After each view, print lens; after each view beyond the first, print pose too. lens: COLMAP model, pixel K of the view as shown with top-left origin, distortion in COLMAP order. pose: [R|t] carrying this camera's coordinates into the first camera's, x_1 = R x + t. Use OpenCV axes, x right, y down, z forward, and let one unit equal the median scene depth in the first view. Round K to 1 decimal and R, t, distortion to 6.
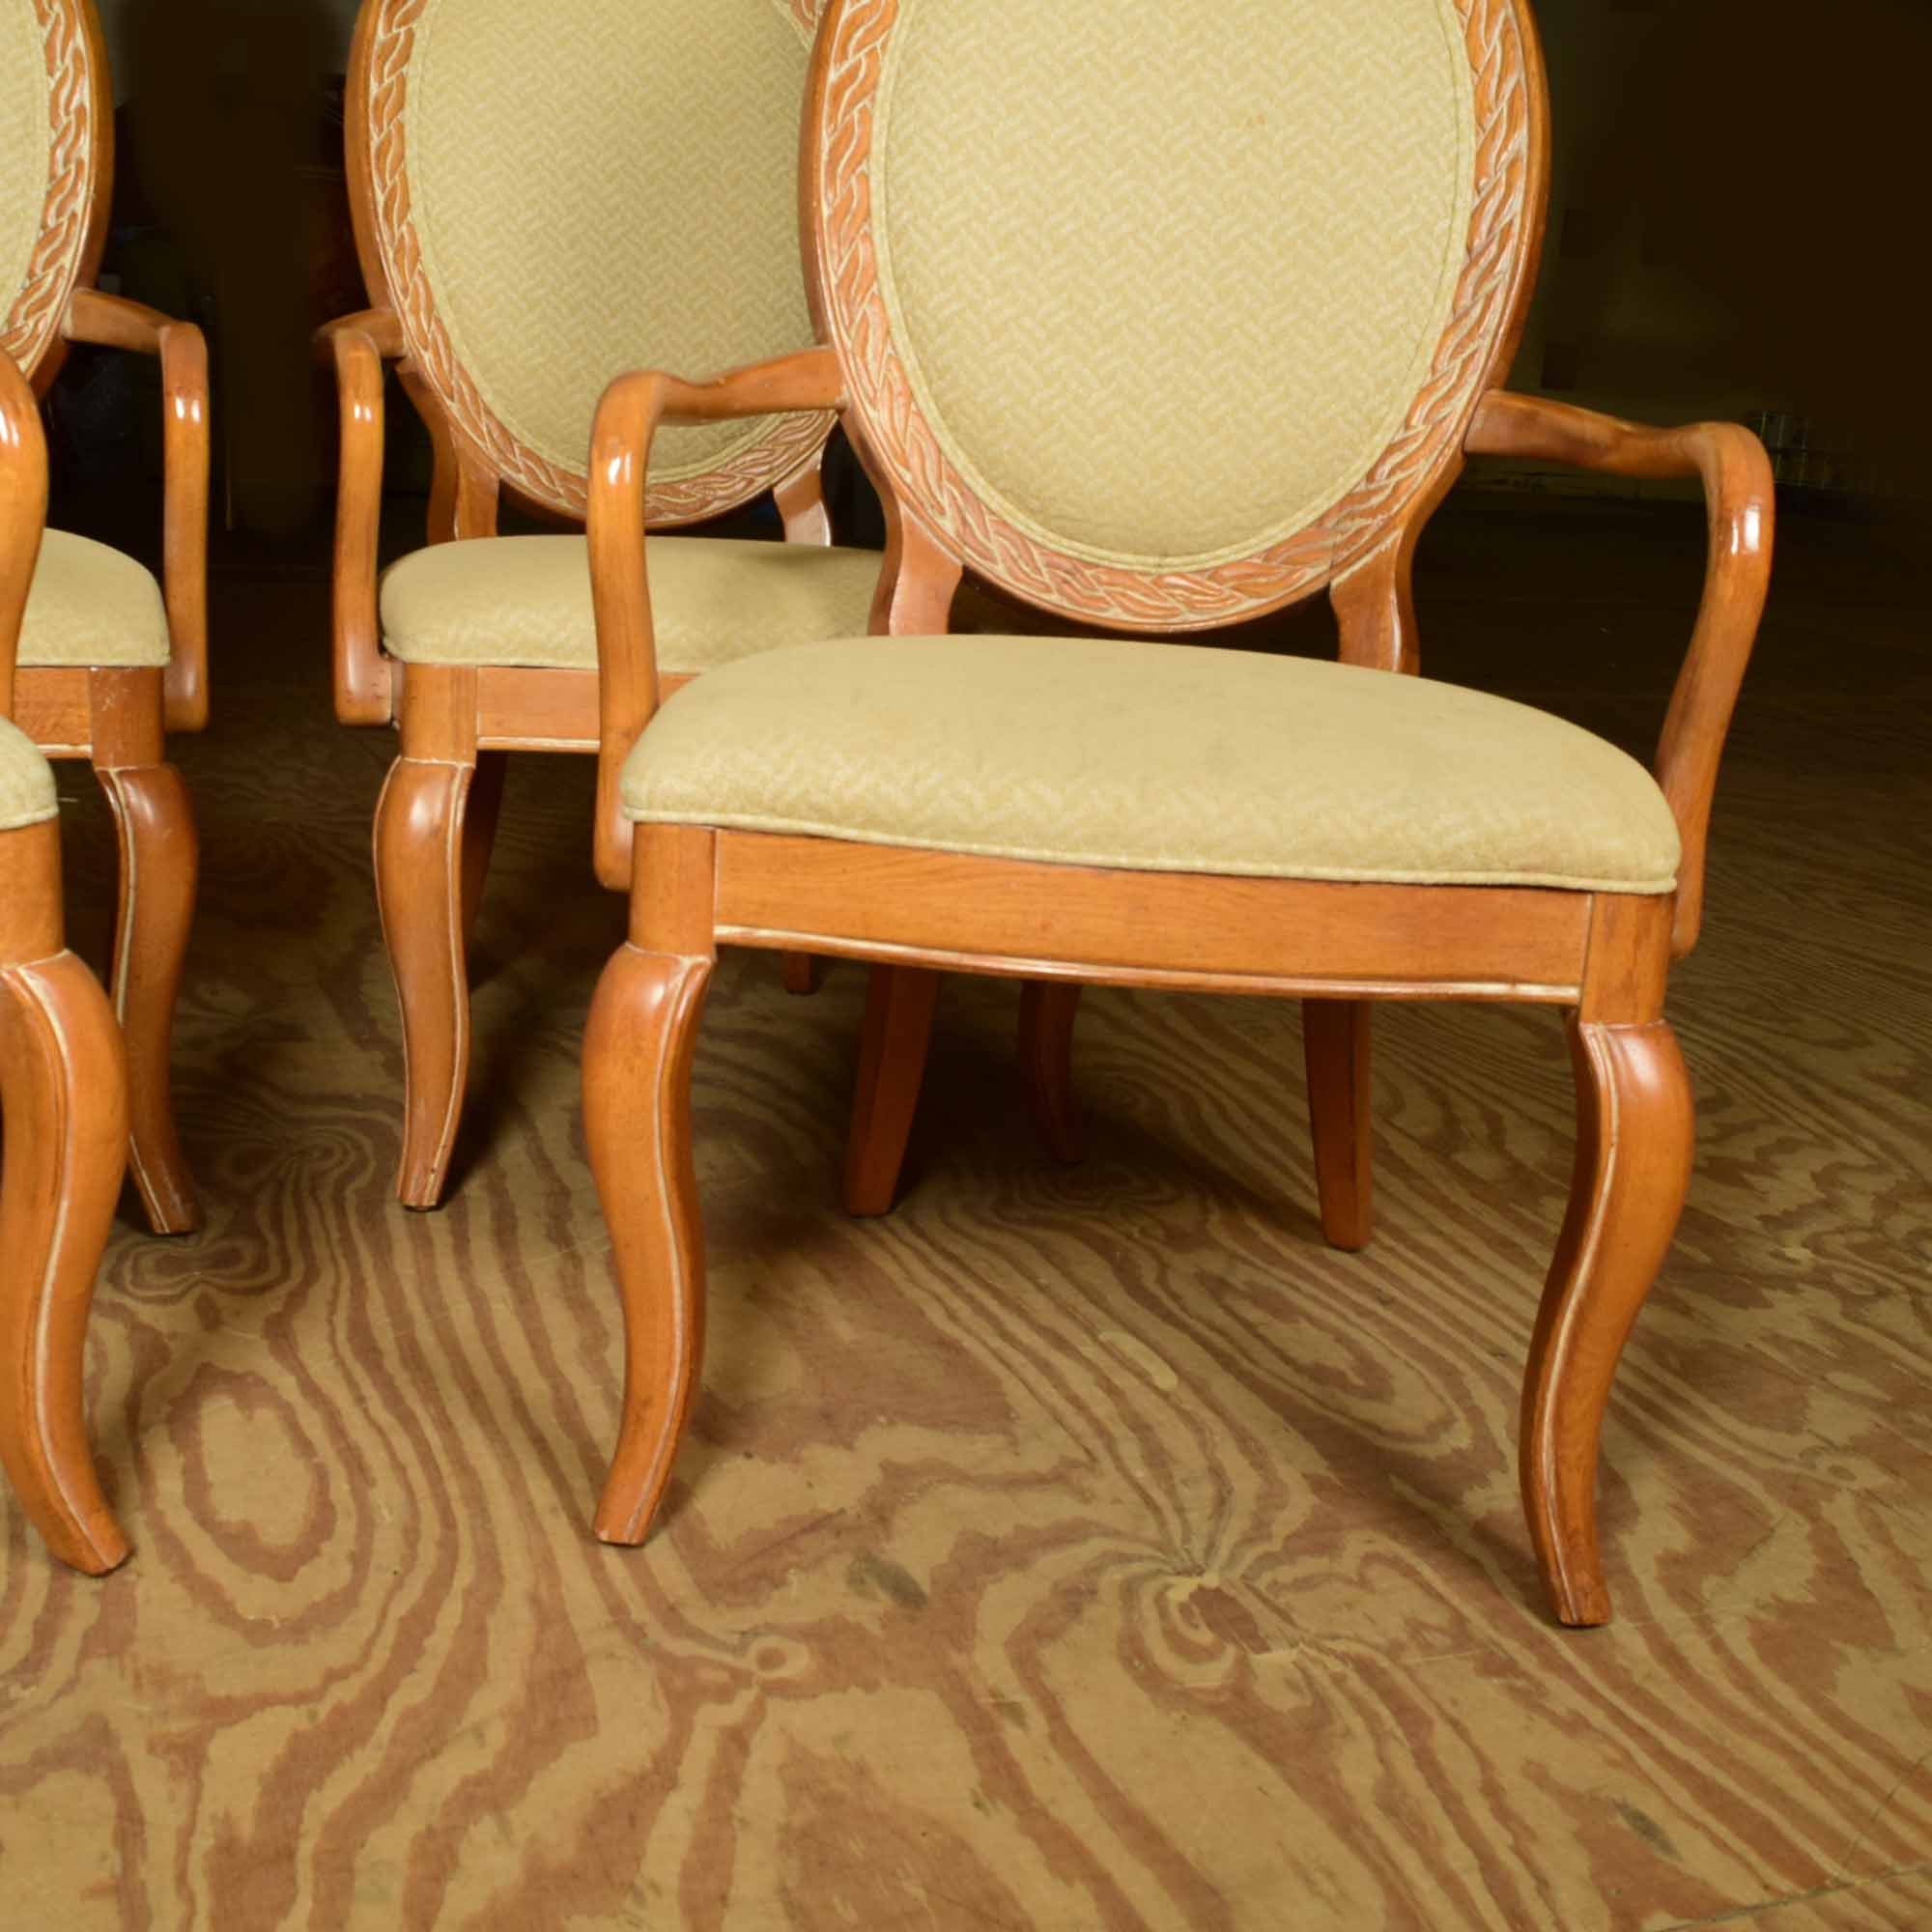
lens RADIAL K [[2267.1, 0, 959.4], [0, 2267.1, 953.5], [0, 0, 1]] dist [-0.021401, 0.017879]
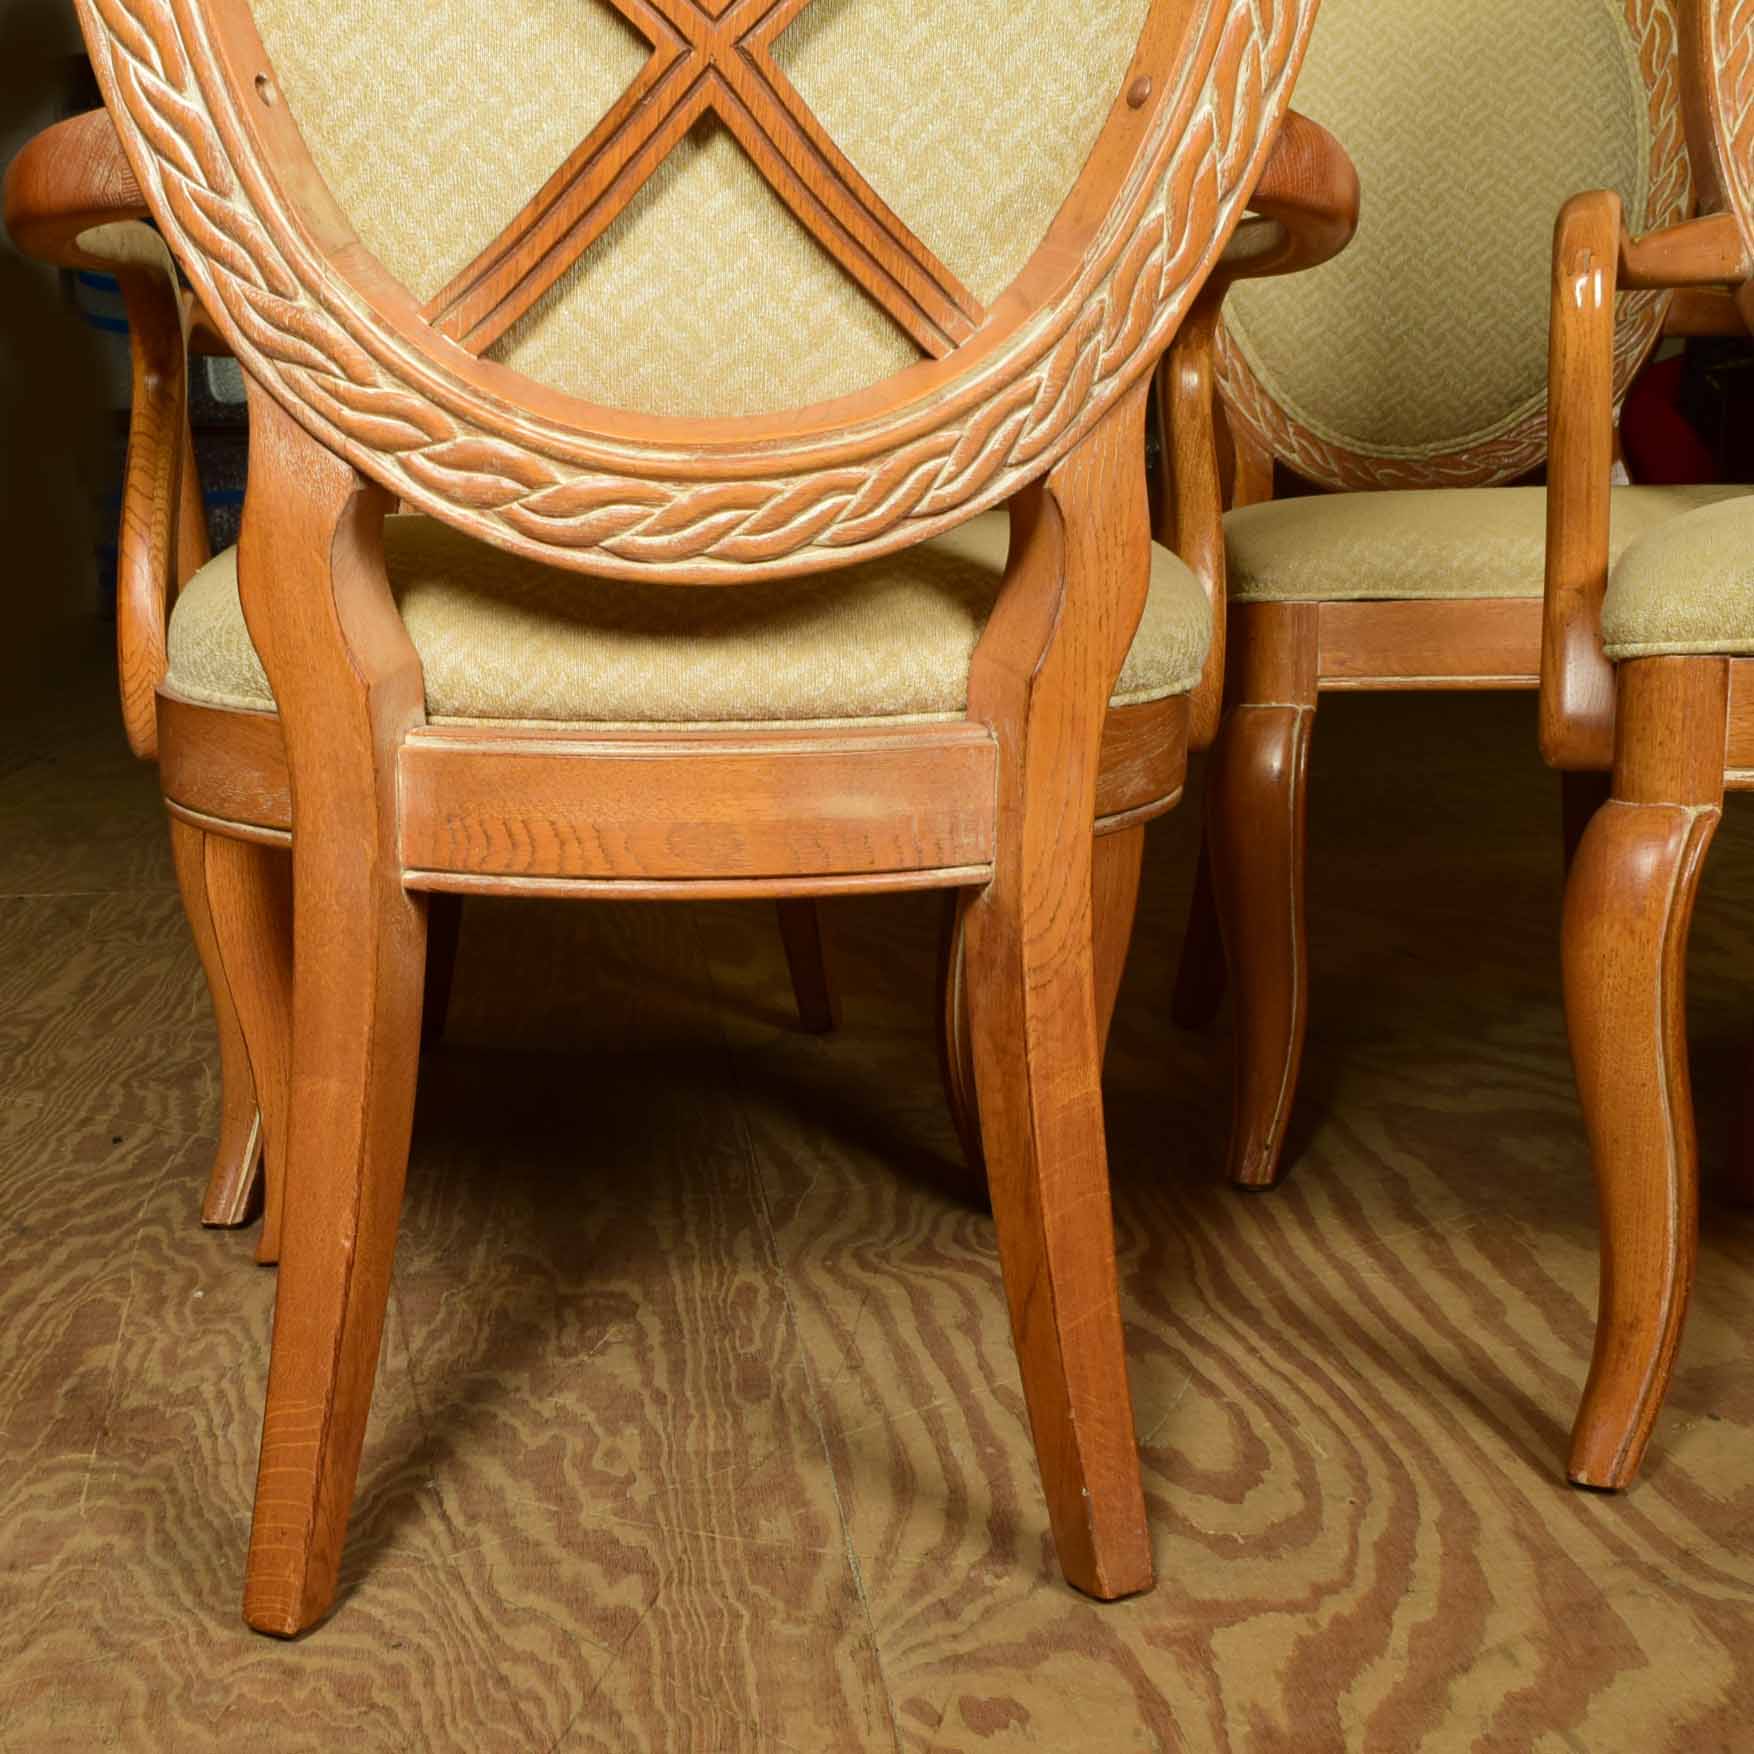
lens RADIAL K [[2317.8, 0, 746.6], [0, 2317.8, 990.2], [0, 0, 1]] dist [-0.019084, 0.005613]
pose [[0.947285, -0.021980, -0.319636, -0.140506], [0.002026, 0.998035, -0.062627, 0.099129], [0.320384, 0.058678, 0.945468, 0.022322]]
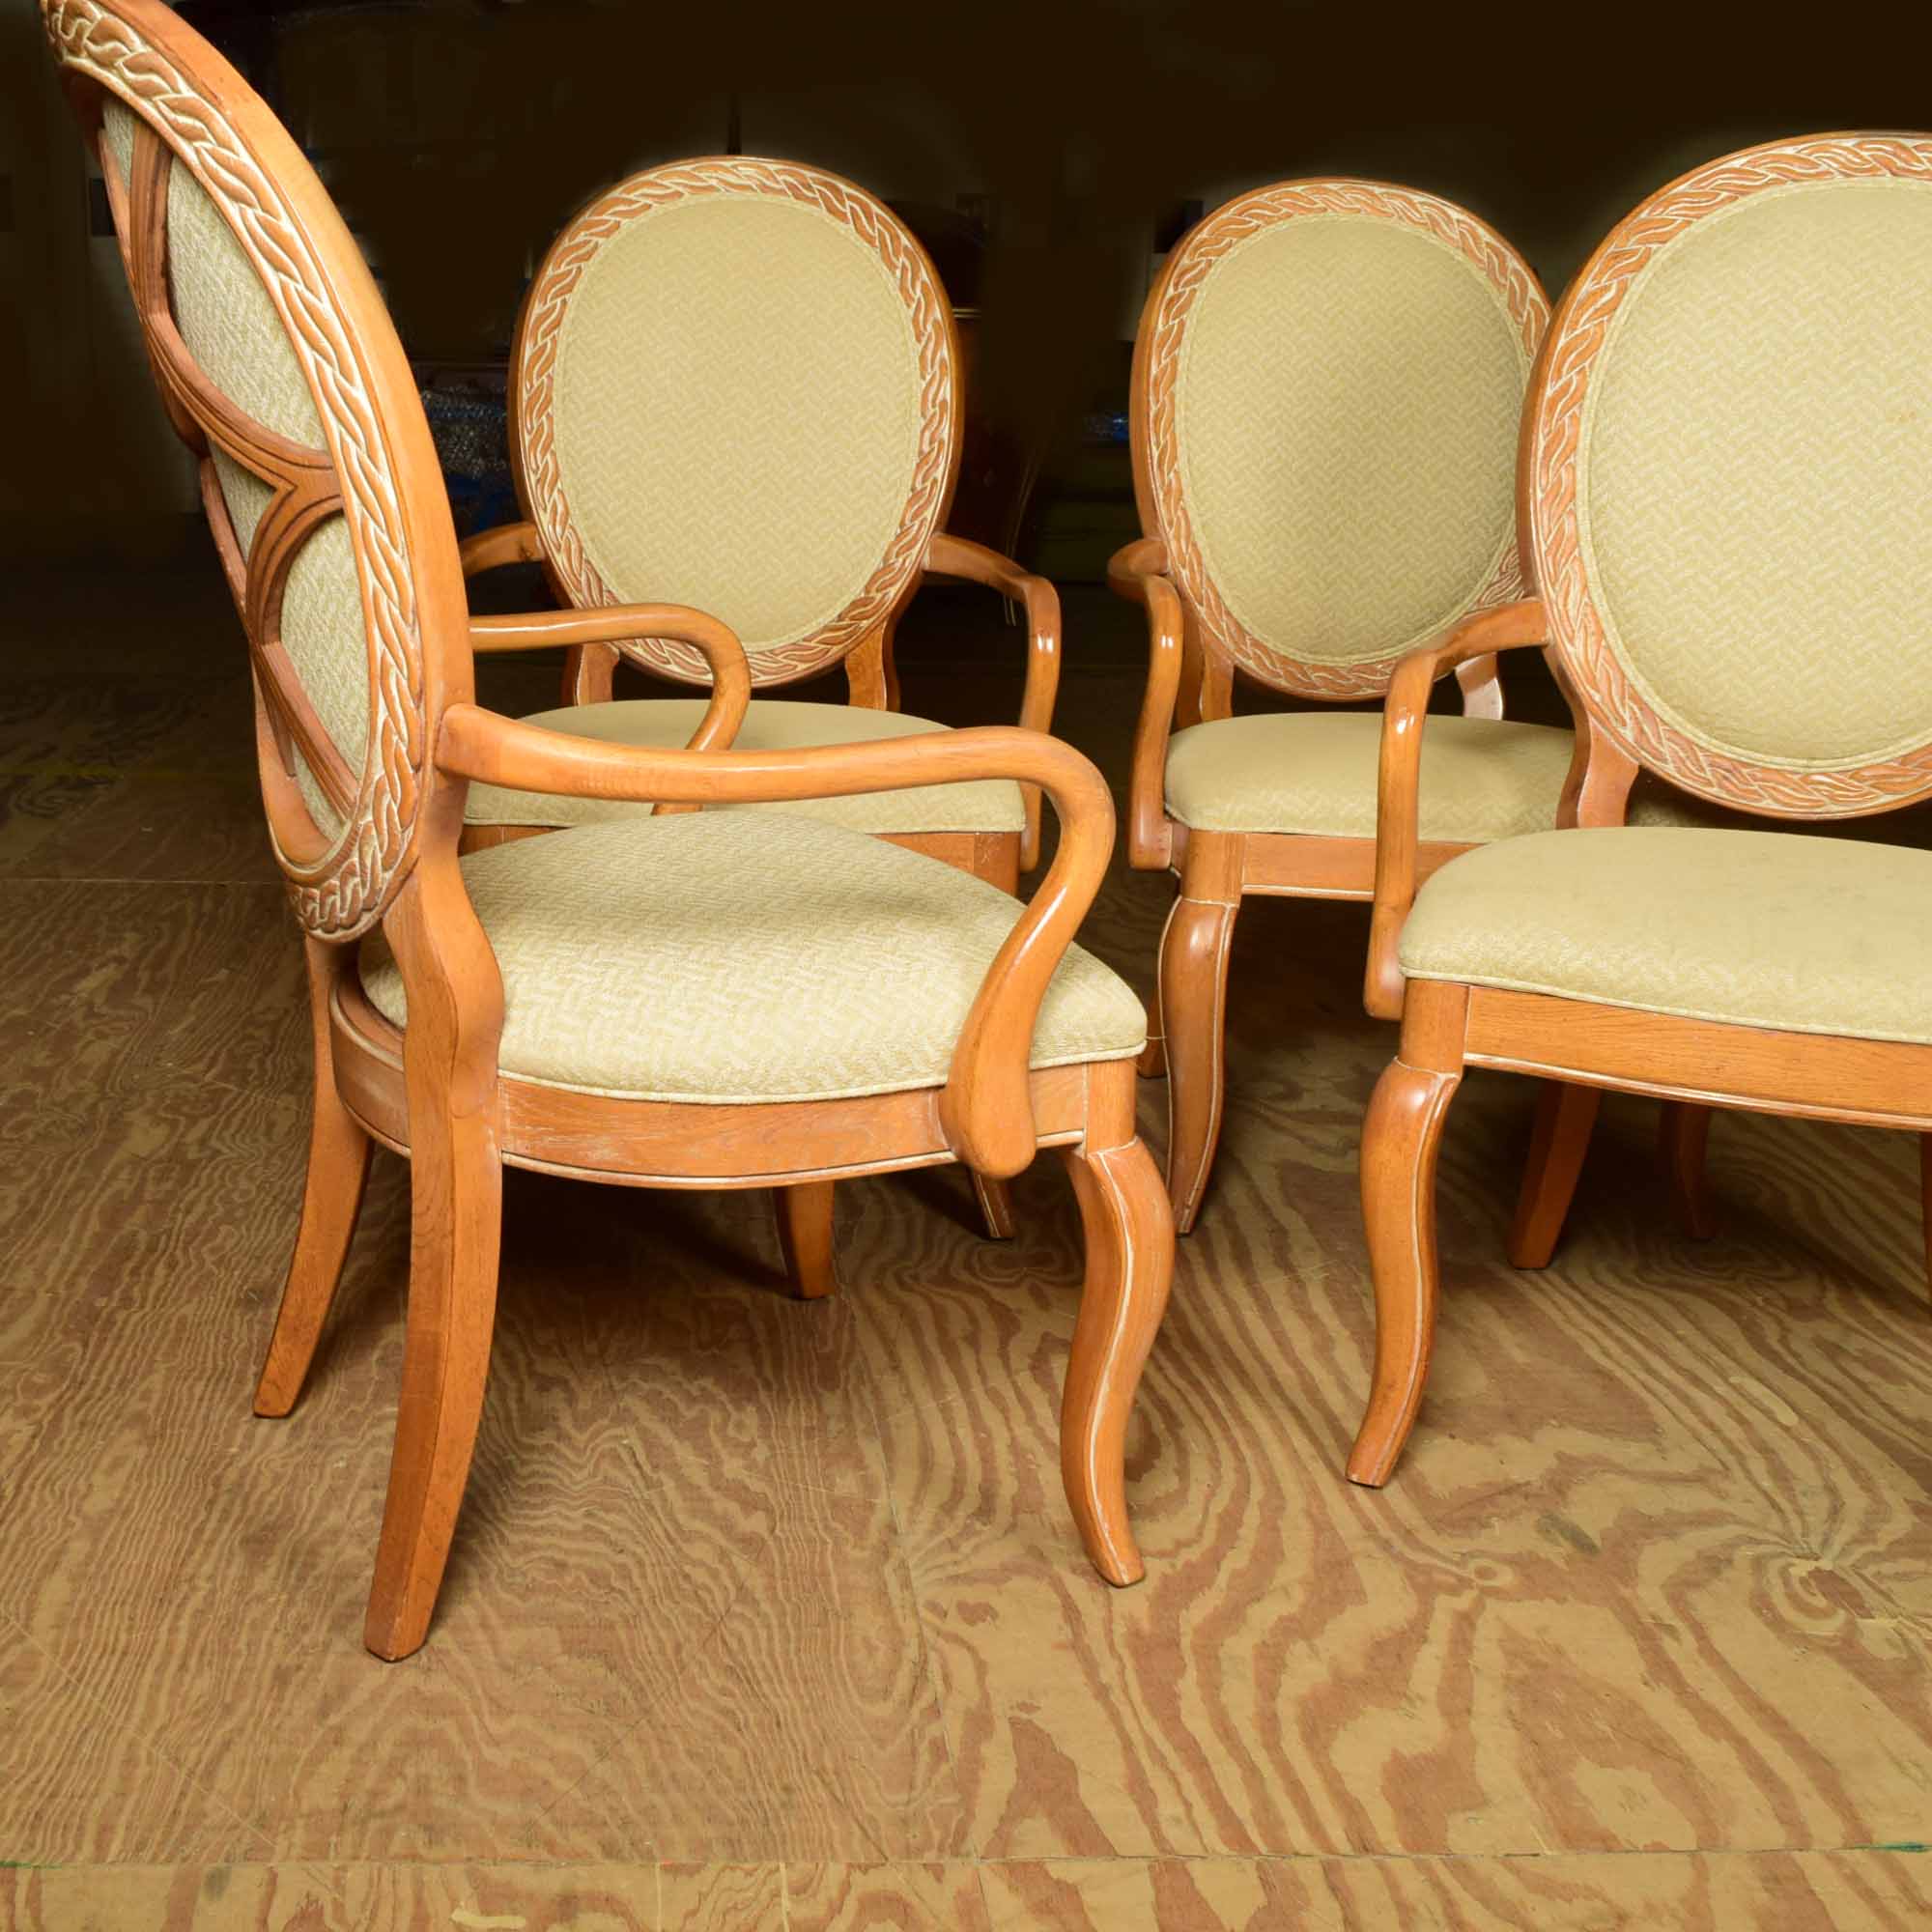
lens RADIAL K [[2248.0, 0, 730.6], [0, 2248.0, 953.2], [0, 0, 1]] dist [-0.023637, 0.016480]
pose [[0.942452, 0.040370, -0.331896, -0.059201], [-0.045911, 0.998906, -0.008866, -0.031424], [0.331175, 0.023593, 0.943274, -0.366642]]
